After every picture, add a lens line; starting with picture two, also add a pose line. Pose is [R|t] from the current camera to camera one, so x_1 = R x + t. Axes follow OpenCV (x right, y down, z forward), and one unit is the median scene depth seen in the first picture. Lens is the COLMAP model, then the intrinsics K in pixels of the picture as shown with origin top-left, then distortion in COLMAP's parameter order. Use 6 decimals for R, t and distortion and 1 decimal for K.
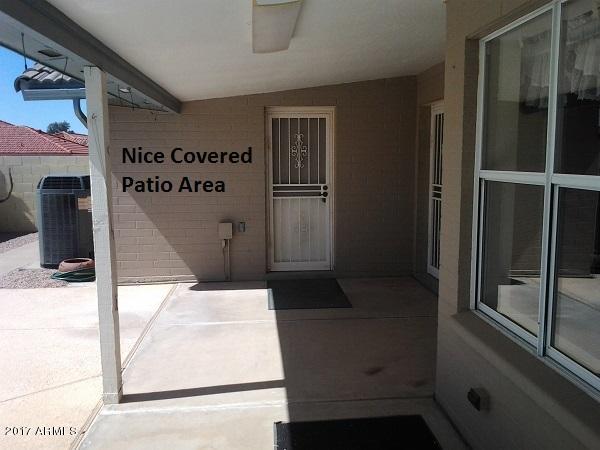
lens RADIAL K [[584.3, 0, 301.1], [0, 584.3, 228.1], [0, 0, 1]] dist [0.009510, 0.000000]
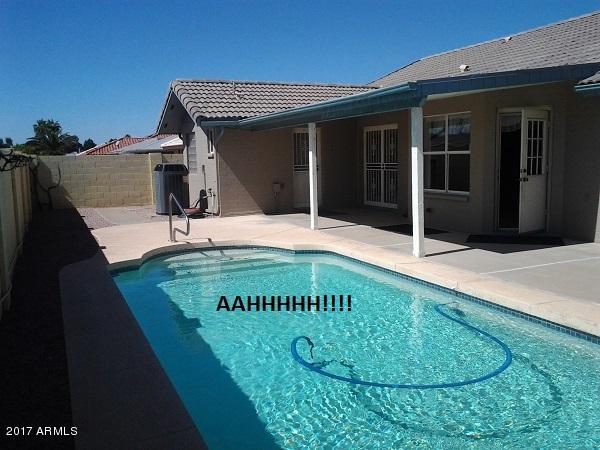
lens RADIAL K [[584.3, 0, 301.1], [0, 584.3, 225.7], [0, 0, 1]] dist [0.009510, 0.000000]
pose [[0.949272, -0.052806, 0.309989, -0.659593], [0.054221, 0.998521, 0.004058, 0.127869], [-0.309745, 0.012956, 0.950731, -0.937162]]
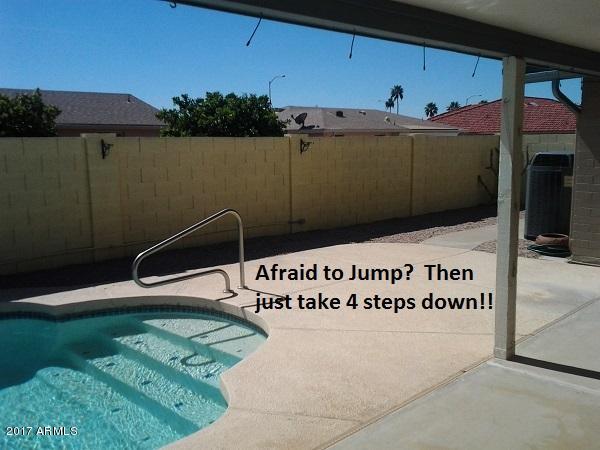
lens RADIAL K [[584.3, 0, 303.5], [0, 584.3, 227.9], [0, 0, 1]] dist [0.009510, 0.000000]
pose [[0.632856, 0.107873, -0.766718, 0.135452], [-0.078785, 0.994079, 0.074832, -0.000941], [0.770251, 0.013048, 0.637608, -0.003078]]
